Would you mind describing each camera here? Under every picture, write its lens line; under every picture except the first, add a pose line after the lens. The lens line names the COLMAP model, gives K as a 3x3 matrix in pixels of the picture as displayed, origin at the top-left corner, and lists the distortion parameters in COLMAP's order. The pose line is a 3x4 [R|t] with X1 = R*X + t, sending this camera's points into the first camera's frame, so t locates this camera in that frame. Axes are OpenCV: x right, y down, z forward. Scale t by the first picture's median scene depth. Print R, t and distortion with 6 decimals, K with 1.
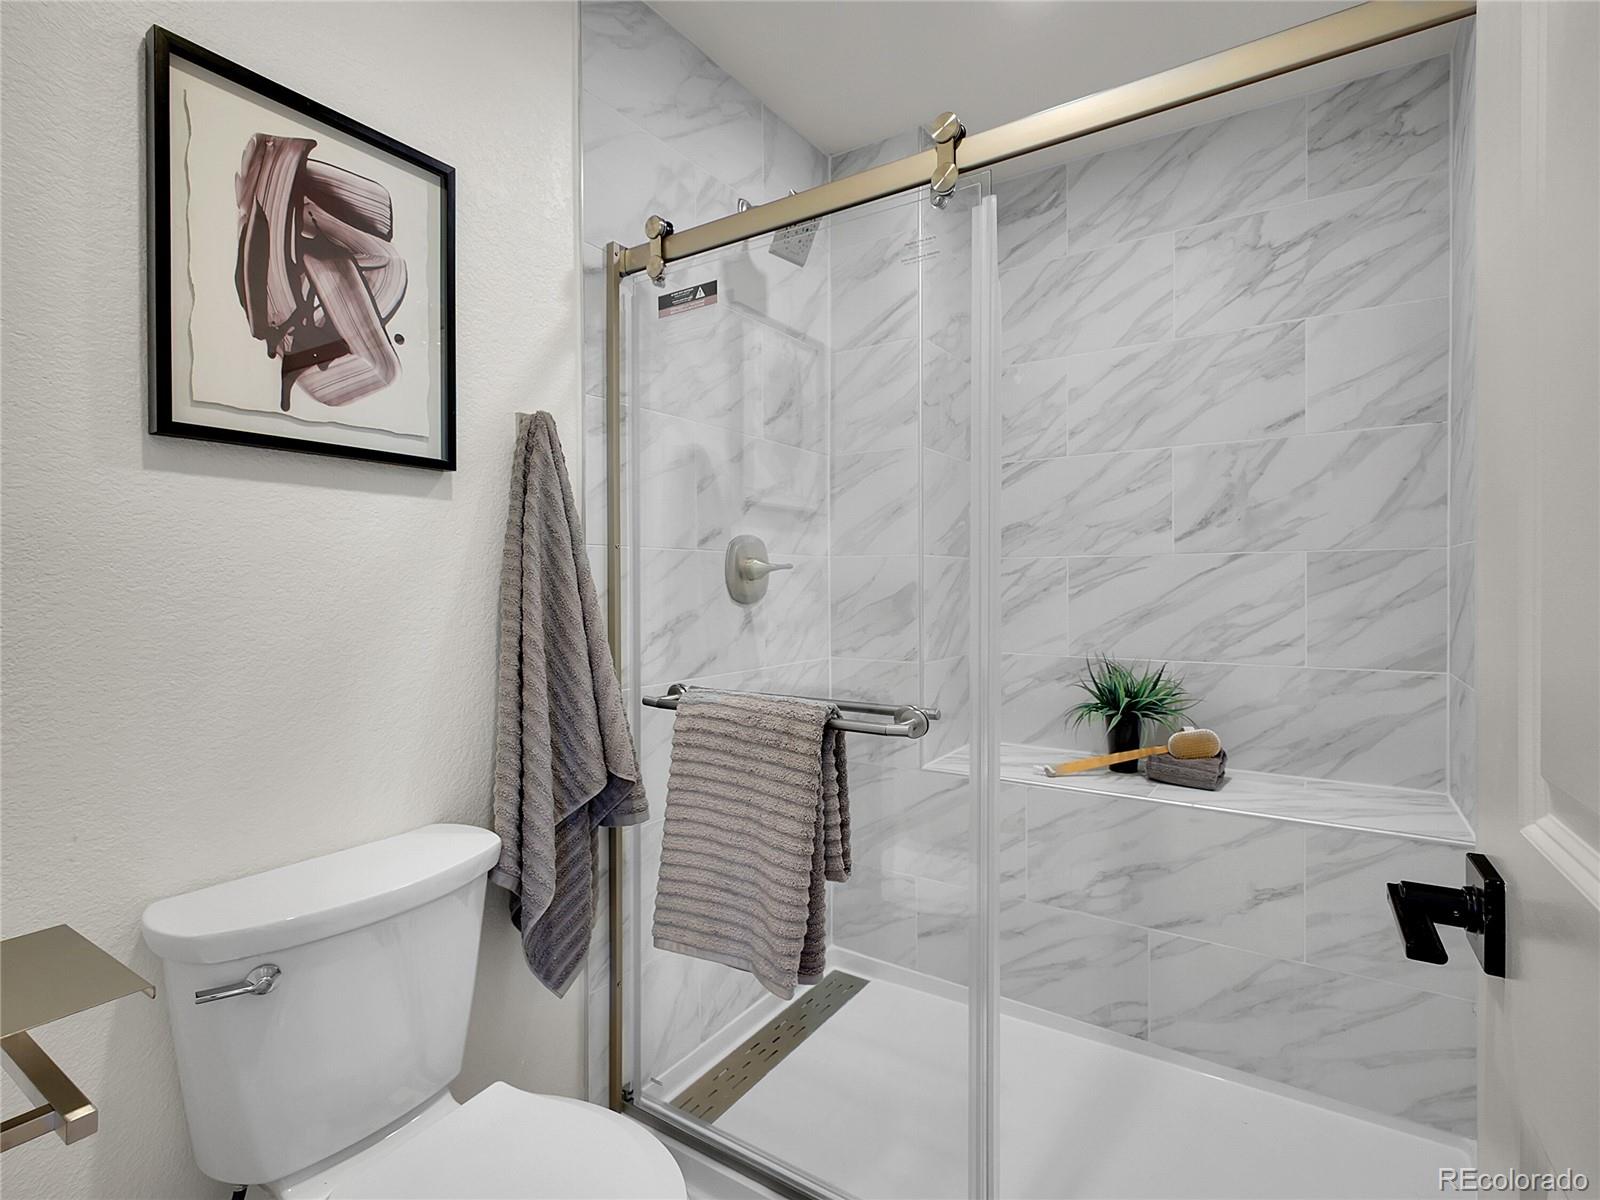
lens RADIAL K [[780.1, 0, 758.4], [0, 780.1, 598.2], [0, 0, 1]] dist [0.001433, 0.000223]
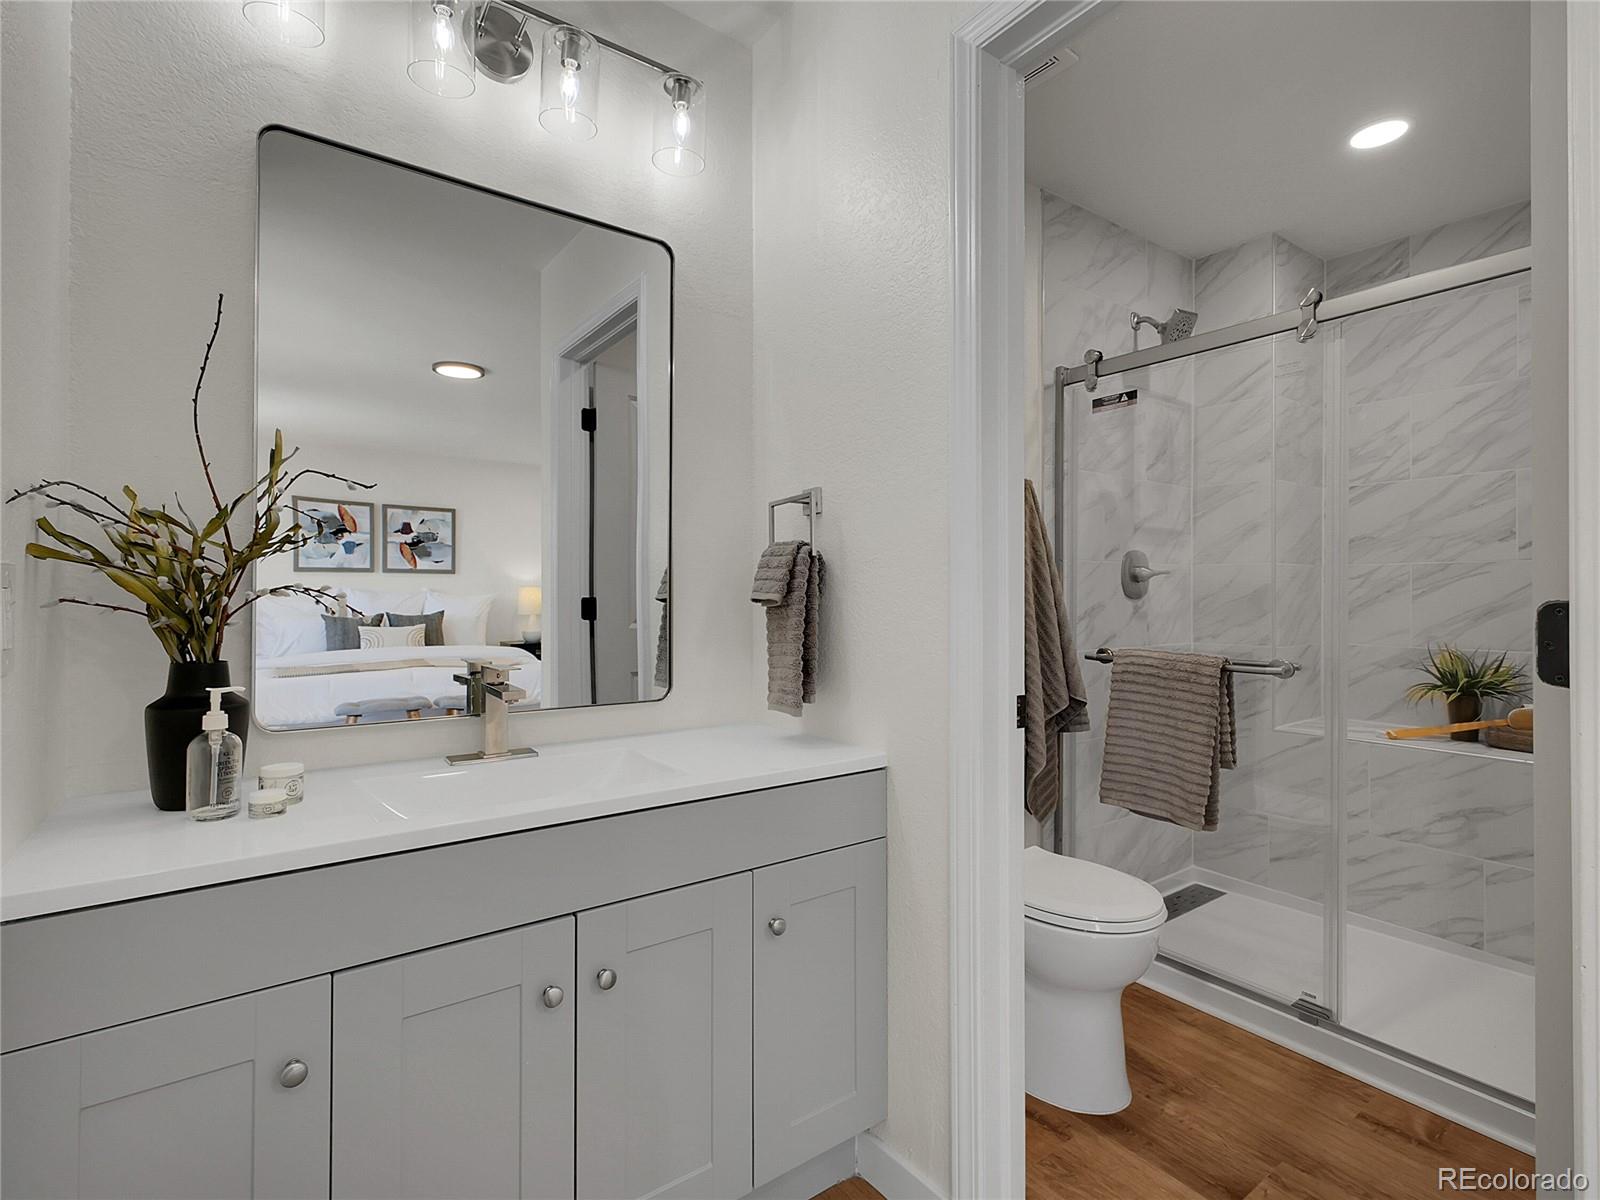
lens RADIAL K [[776.1, 0, 800.0], [0, 776.1, 600.0], [0, 0, 1]] dist [0.000704, 0.000490]
pose [[0.953179, 0.004869, -0.302367, -0.168513], [-0.008392, 0.999911, -0.010353, 0.028701], [0.302290, 0.012406, 0.953135, -0.516577]]
